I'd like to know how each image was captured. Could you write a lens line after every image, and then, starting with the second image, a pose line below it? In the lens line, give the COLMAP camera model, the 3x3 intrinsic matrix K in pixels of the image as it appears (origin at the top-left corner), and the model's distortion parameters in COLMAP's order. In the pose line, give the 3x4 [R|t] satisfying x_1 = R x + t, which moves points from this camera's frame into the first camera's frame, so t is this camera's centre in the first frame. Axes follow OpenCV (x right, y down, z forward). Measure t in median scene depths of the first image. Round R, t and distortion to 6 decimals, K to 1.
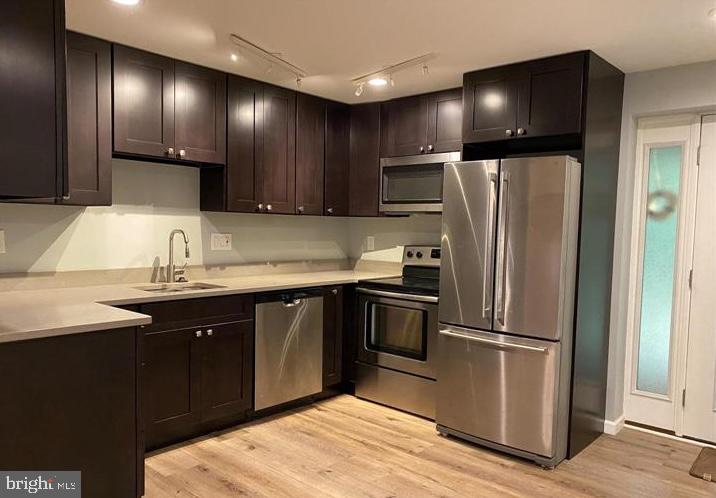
lens RADIAL K [[550.5, 0, 356.3], [0, 550.5, 253.1], [0, 0, 1]] dist [0.052381, -0.048203]
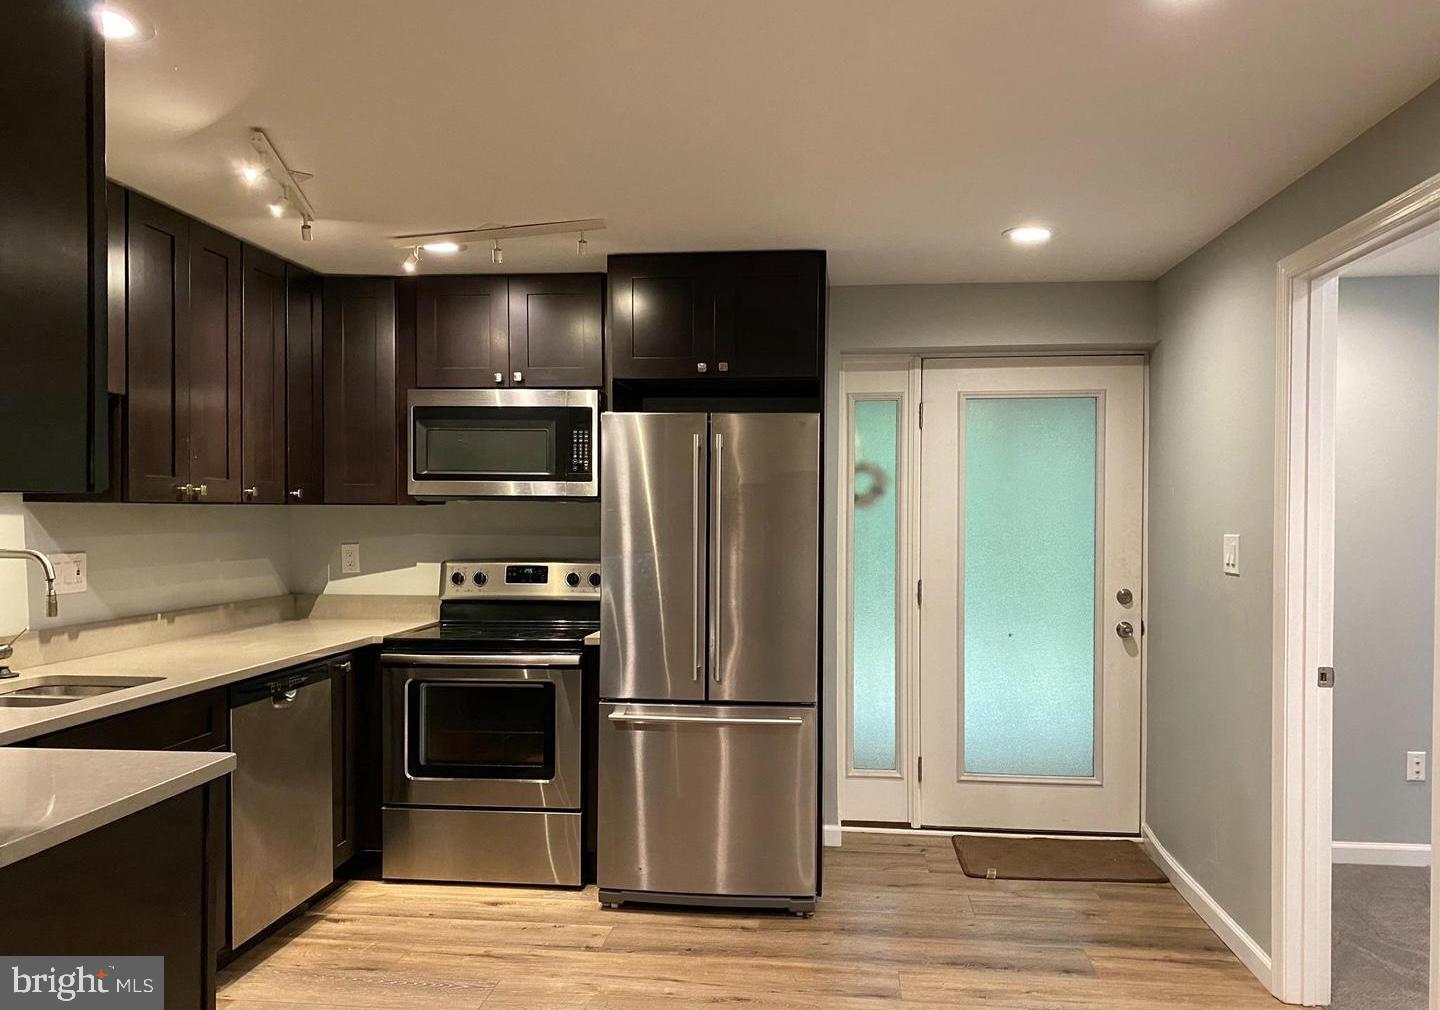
lens RADIAL K [[1107.2, 0, 717.1], [0, 1107.2, 510.0], [0, 0, 1]] dist [0.052381, -0.048203]
pose [[0.815729, -0.017632, 0.578165, -0.369171], [0.042654, 0.998648, -0.029725, -0.024545], [-0.576859, 0.048908, 0.815378, 0.022634]]
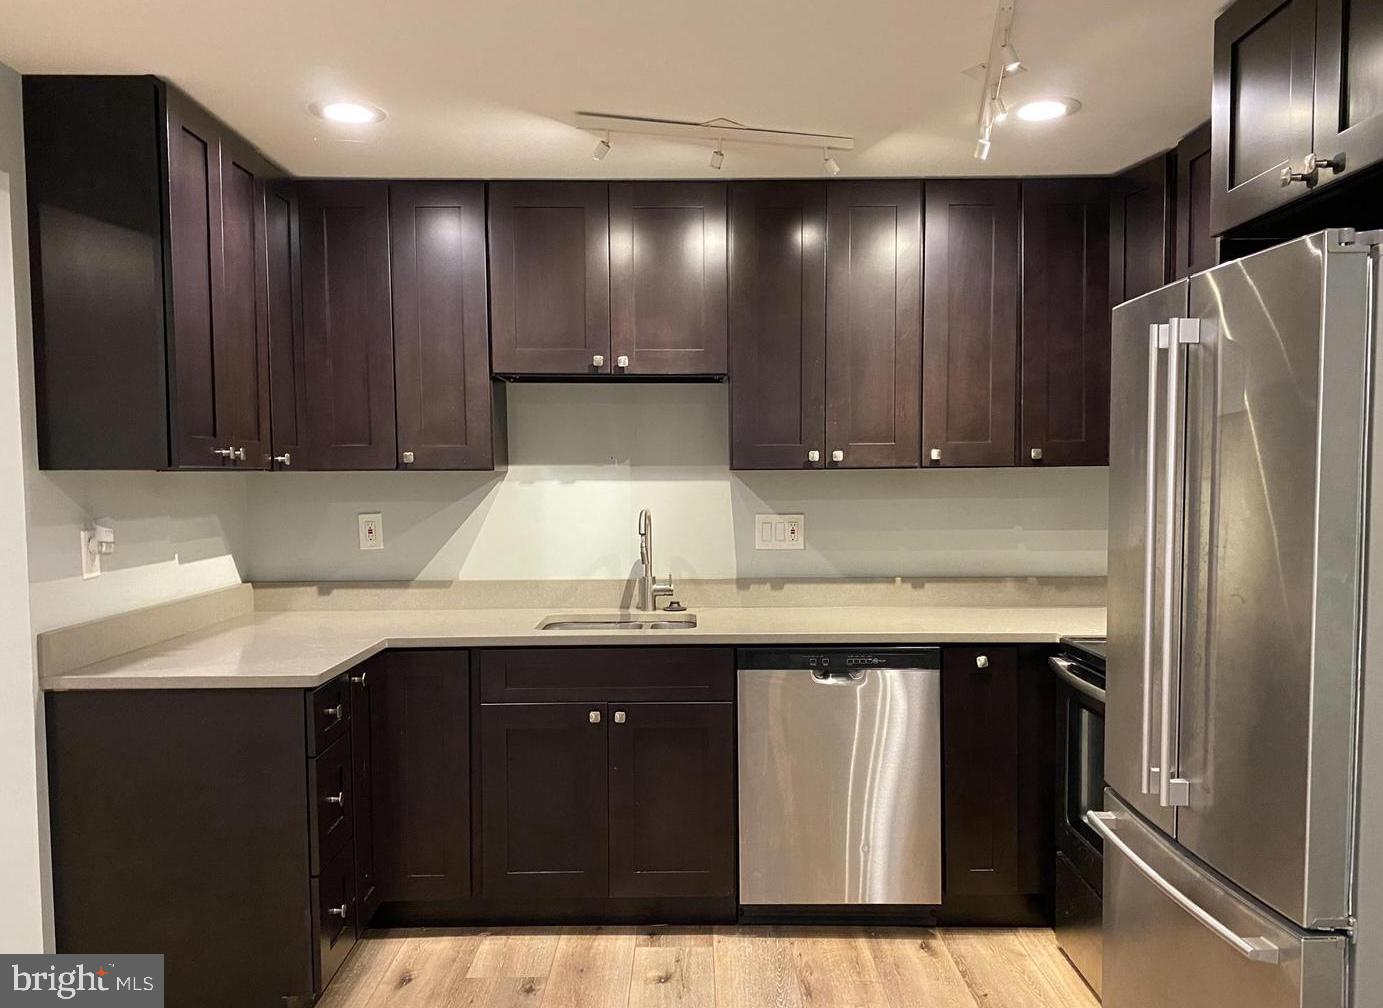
lens RADIAL K [[1061.0, 0, 686.1], [0, 1061.0, 510.1], [0, 0, 1]] dist [0.006100, -0.010774]
pose [[0.667261, -0.007560, -0.744785, 0.429294], [-0.015806, 0.999580, -0.024307, -0.017331], [0.744656, 0.027991, 0.666861, 0.362558]]
